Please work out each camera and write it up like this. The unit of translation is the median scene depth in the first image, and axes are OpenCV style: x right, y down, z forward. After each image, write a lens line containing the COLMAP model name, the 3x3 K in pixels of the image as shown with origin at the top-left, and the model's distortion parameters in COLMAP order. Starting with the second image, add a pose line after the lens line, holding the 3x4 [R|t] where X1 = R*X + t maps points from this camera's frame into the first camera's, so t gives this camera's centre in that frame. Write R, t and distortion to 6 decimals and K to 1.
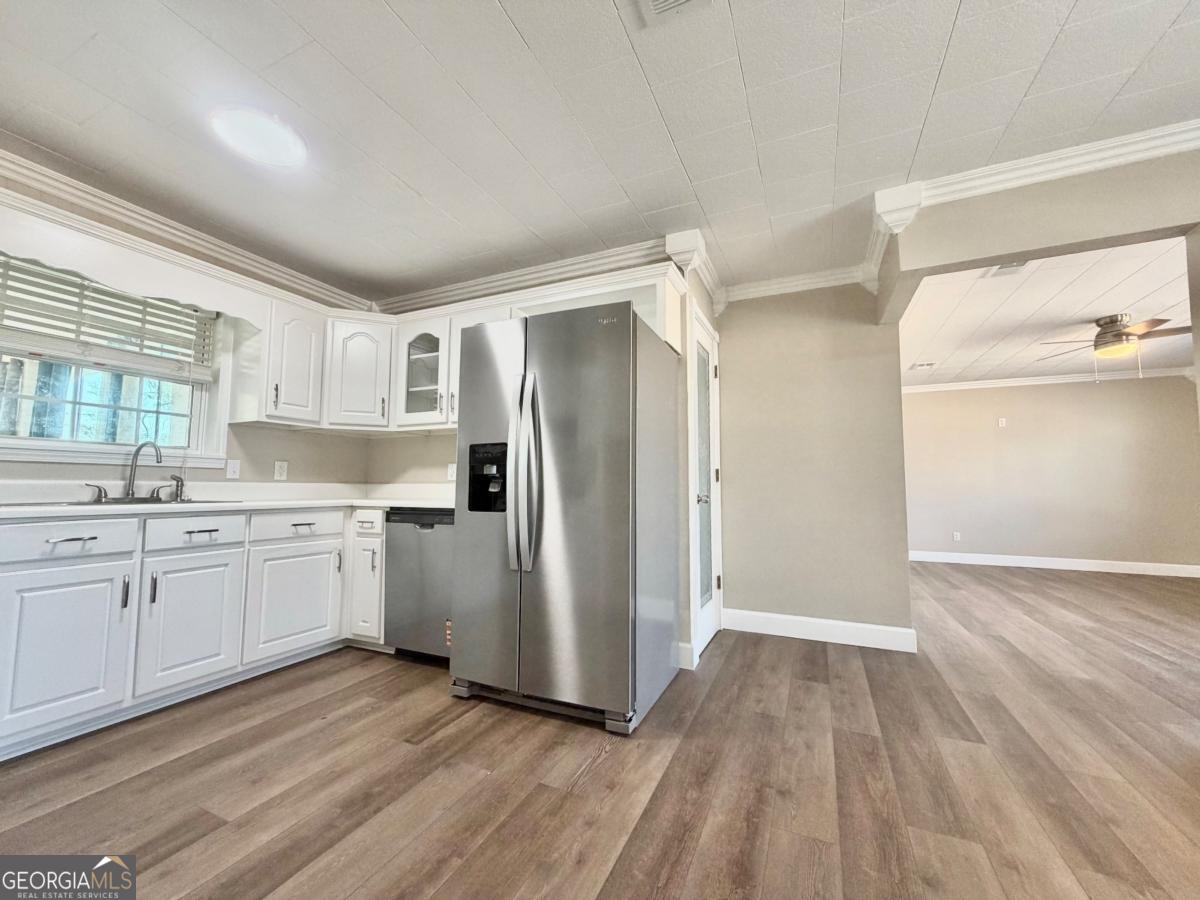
lens RADIAL K [[480.5, 0, 596.4], [0, 480.5, 449.4], [0, 0, 1]] dist [0.003283, -0.000361]
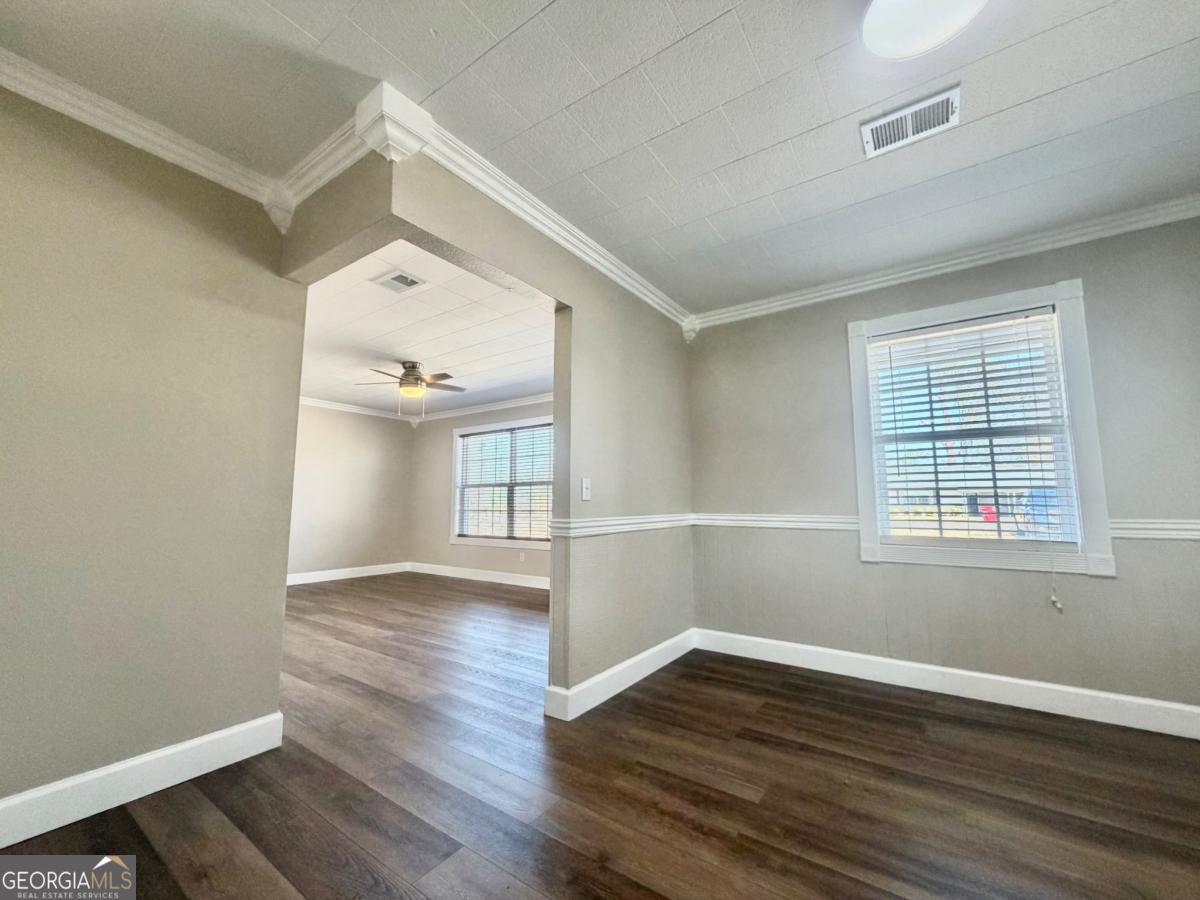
lens RADIAL K [[480.5, 0, 599.9], [0, 480.5, 455.3], [0, 0, 1]] dist [0.003283, -0.000361]
pose [[0.184282, 0.095137, 0.978258, 0.016962], [-0.079202, 0.993505, -0.081700, 0.019613], [-0.979677, -0.062424, 0.190620, 0.455462]]
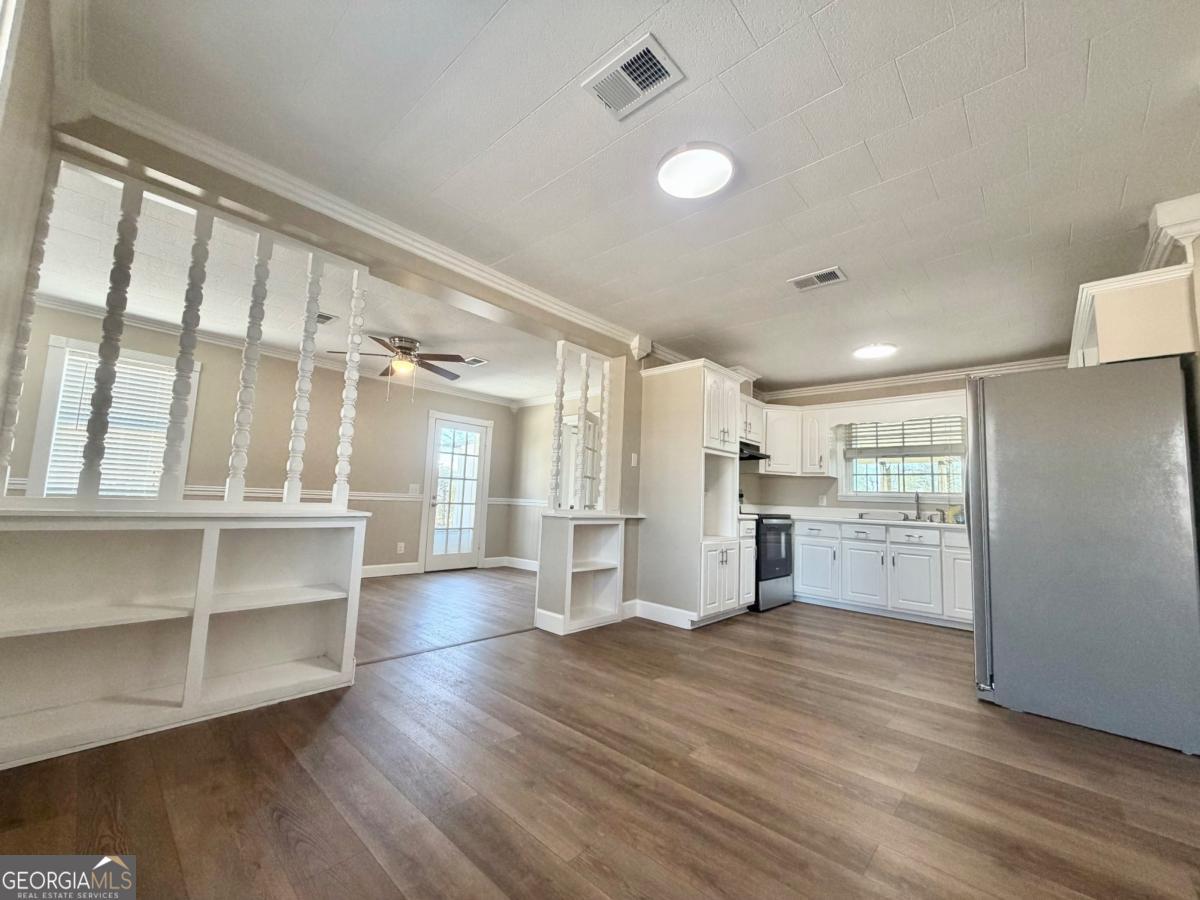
lens RADIAL K [[480.5, 0, 594.2], [0, 480.5, 456.1], [0, 0, 1]] dist [0.003283, -0.000361]
pose [[-0.312762, -0.105133, -0.943995, 1.199574], [0.031106, 0.992189, -0.120807, 0.033132], [0.949322, -0.067148, -0.307048, 0.300194]]
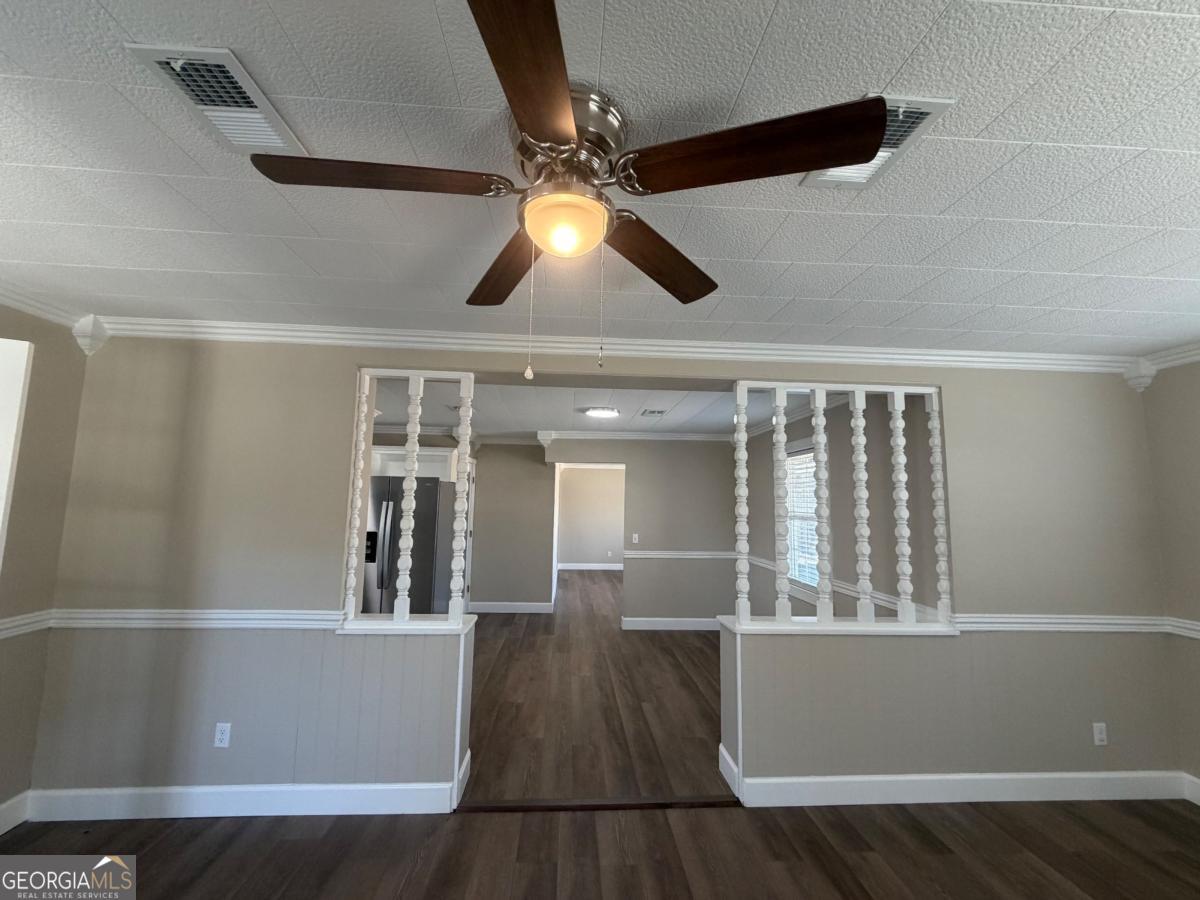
lens RADIAL K [[480.5, 0, 595.9], [0, 480.5, 452.8], [0, 0, 1]] dist [0.003283, -0.000361]
pose [[0.881221, 0.062956, 0.468493, -0.290847], [-0.055286, 0.998016, -0.030122, -0.299492], [-0.469460, 0.000643, 0.882953, -1.194514]]
